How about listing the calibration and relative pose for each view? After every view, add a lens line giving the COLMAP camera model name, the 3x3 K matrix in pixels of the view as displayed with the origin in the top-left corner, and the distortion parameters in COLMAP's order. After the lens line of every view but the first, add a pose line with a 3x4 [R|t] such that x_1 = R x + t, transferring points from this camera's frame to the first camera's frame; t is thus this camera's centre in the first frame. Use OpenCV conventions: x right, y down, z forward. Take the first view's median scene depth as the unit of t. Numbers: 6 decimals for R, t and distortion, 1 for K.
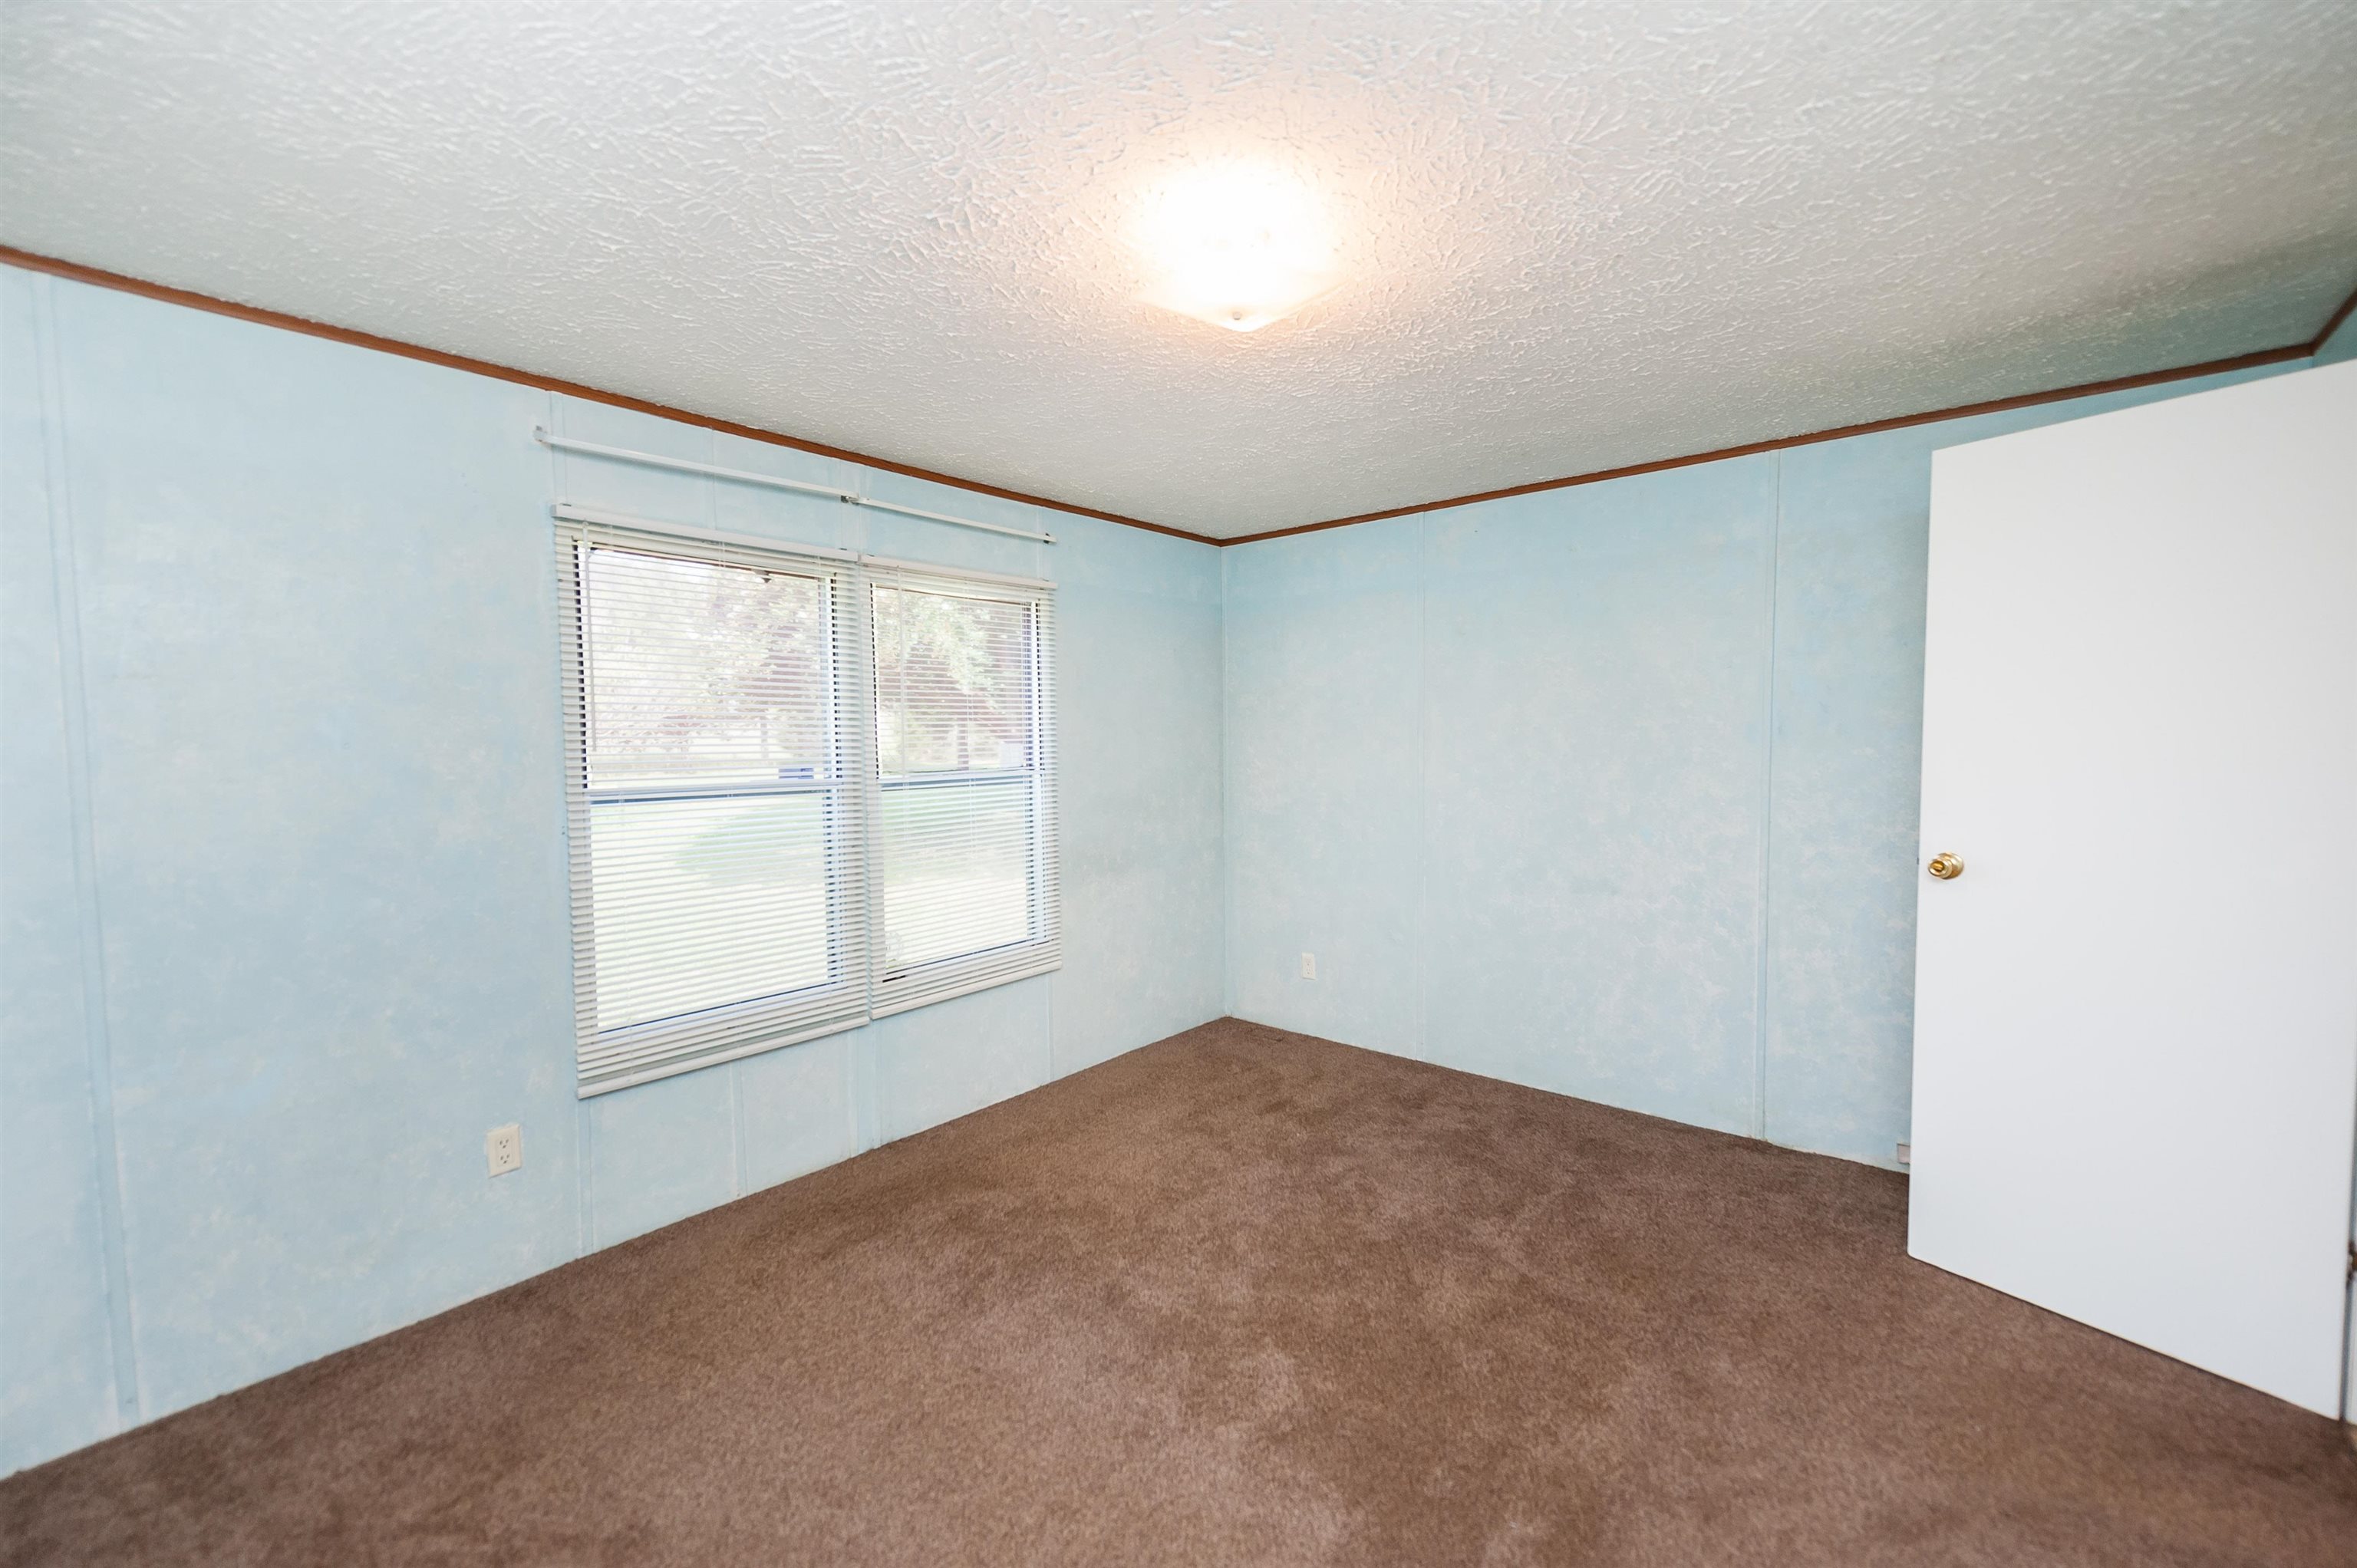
lens RADIAL K [[960.8, 0, 1186.4], [0, 960.8, 786.2], [0, 0, 1]] dist [0.017040, -0.008086]
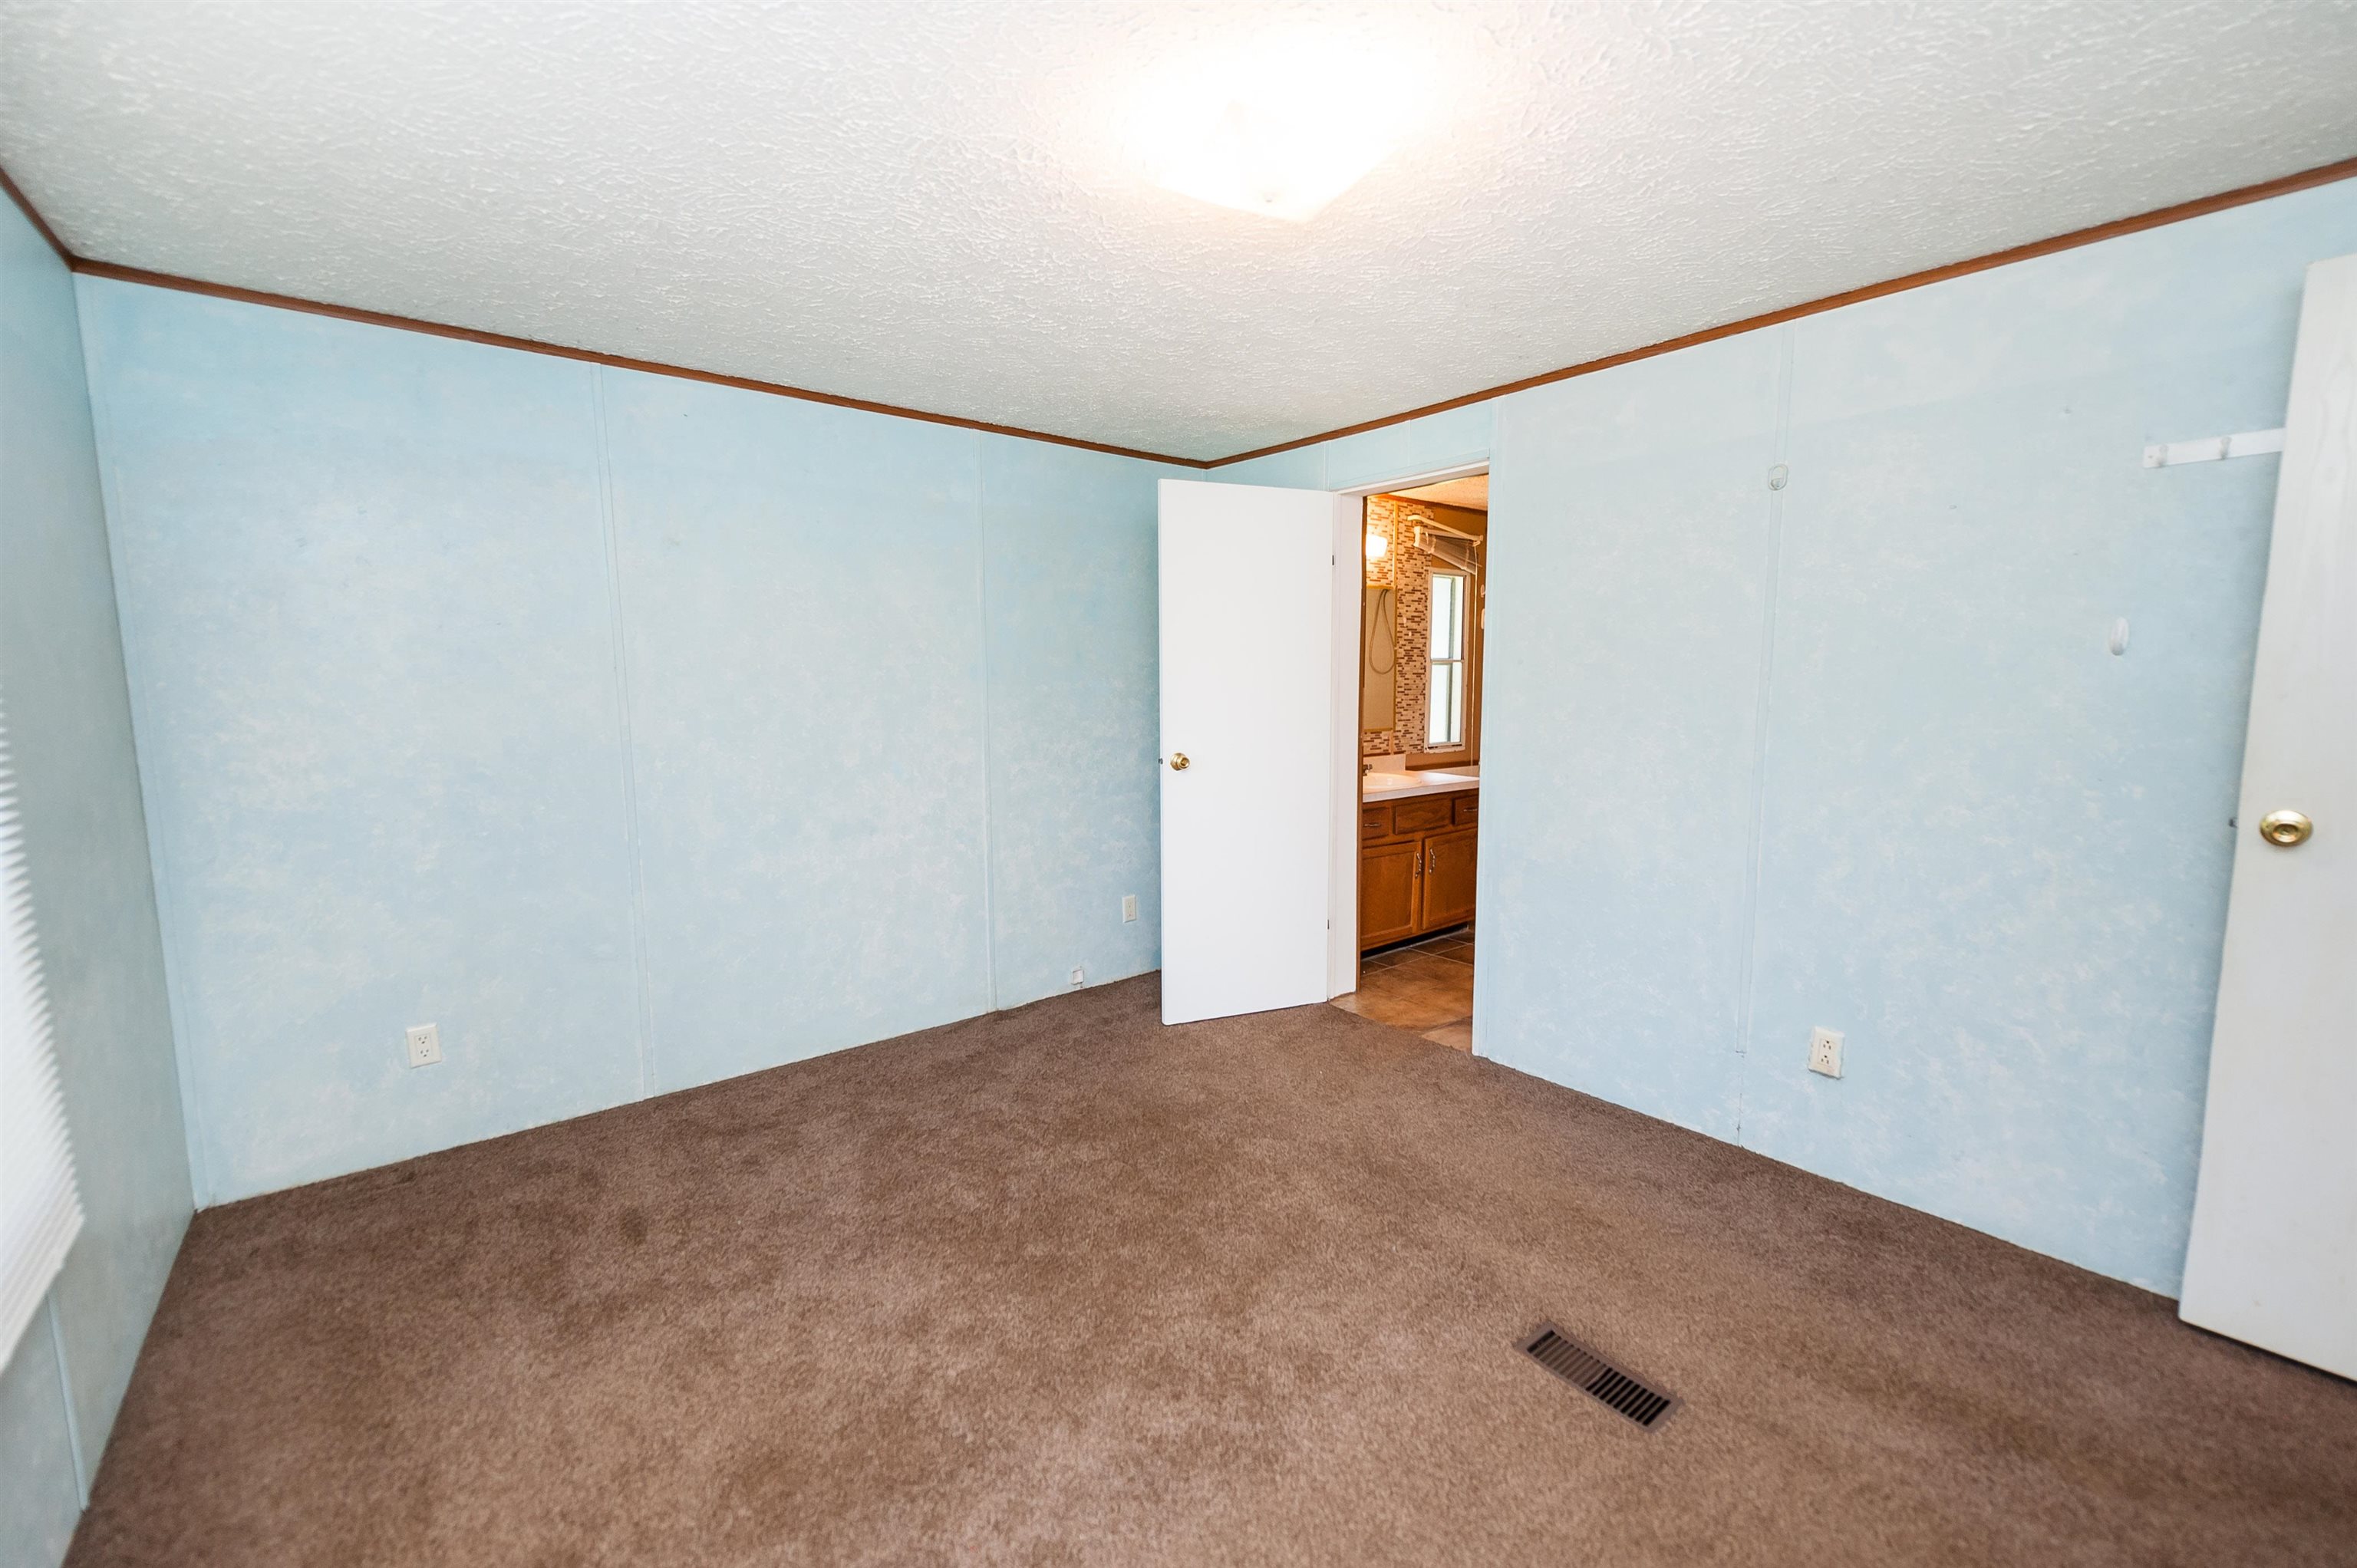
lens RADIAL K [[960.8, 0, 1186.4], [0, 960.8, 786.2], [0, 0, 1]] dist [0.017040, -0.008086]
pose [[0.172450, -0.102143, 0.979708, -0.504294], [0.053489, 0.994113, 0.094229, -0.014407], [-0.983565, 0.036154, 0.176898, 0.528839]]
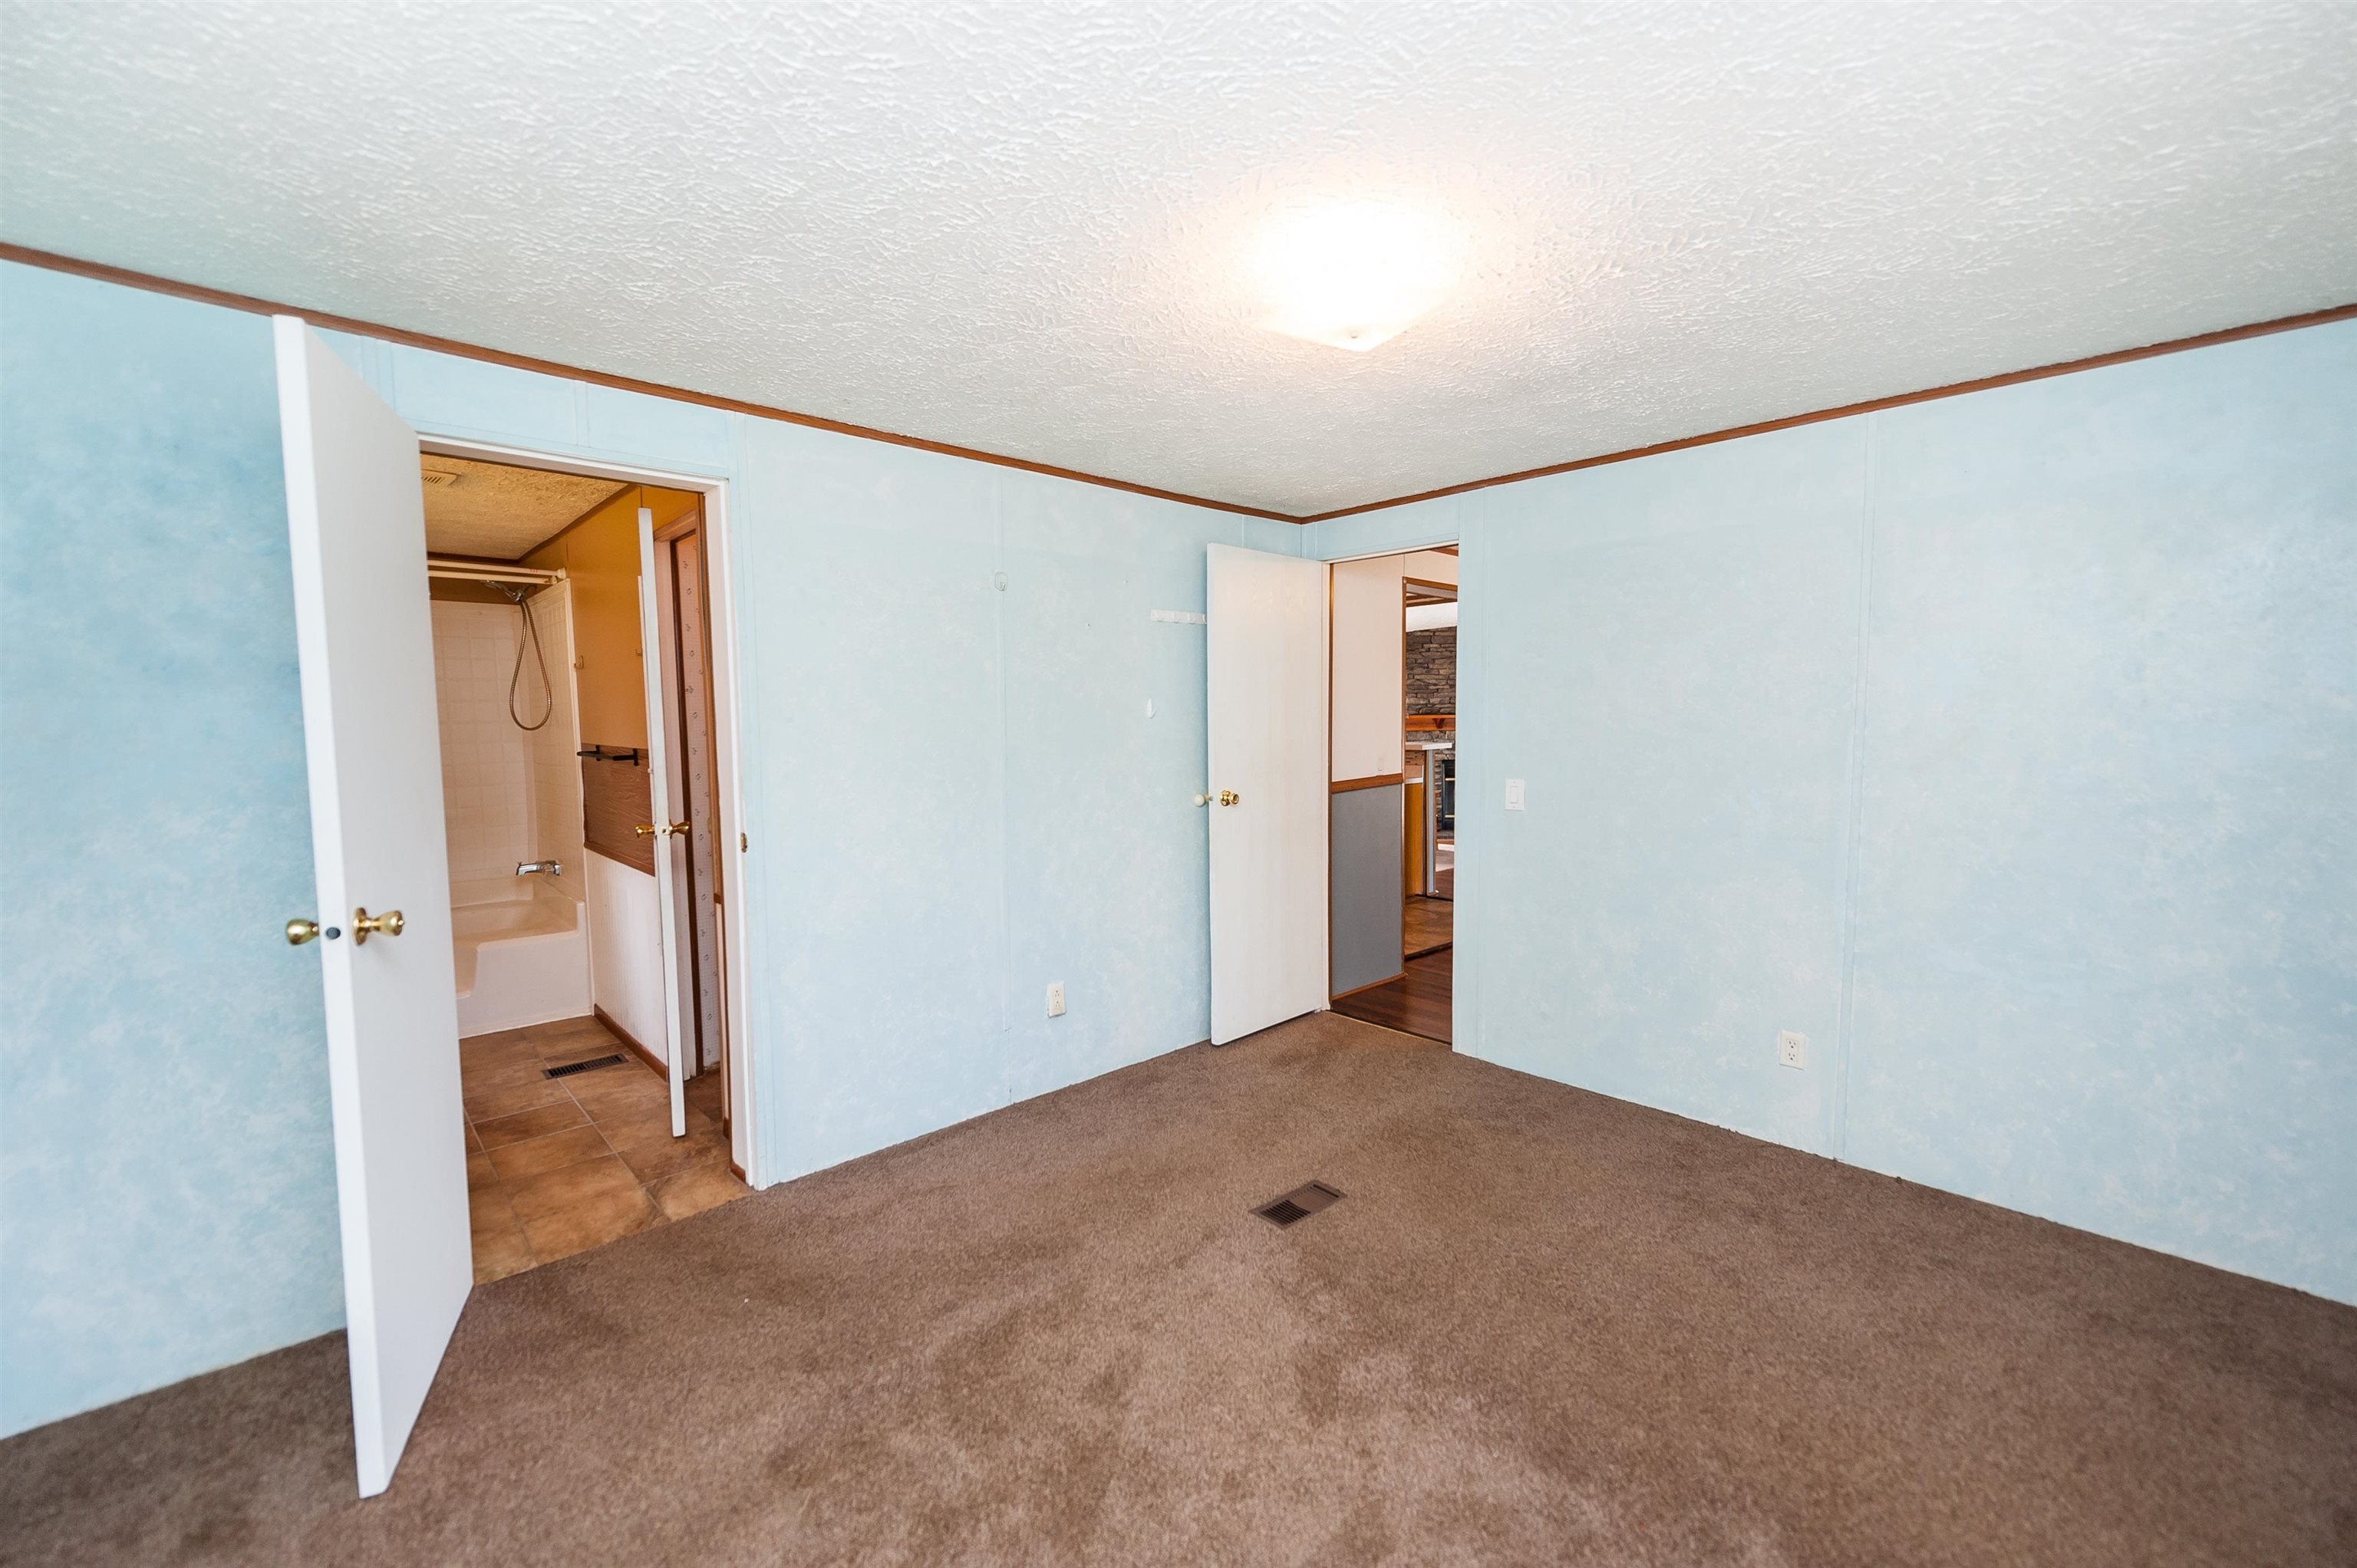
lens RADIAL K [[960.8, 0, 1186.4], [0, 960.8, 786.2], [0, 0, 1]] dist [0.017040, -0.008086]
pose [[-0.994569, 0.017382, 0.102618, 0.067785], [0.029492, 0.992611, 0.117699, -0.062059], [-0.099814, 0.120086, -0.987733, 1.197983]]
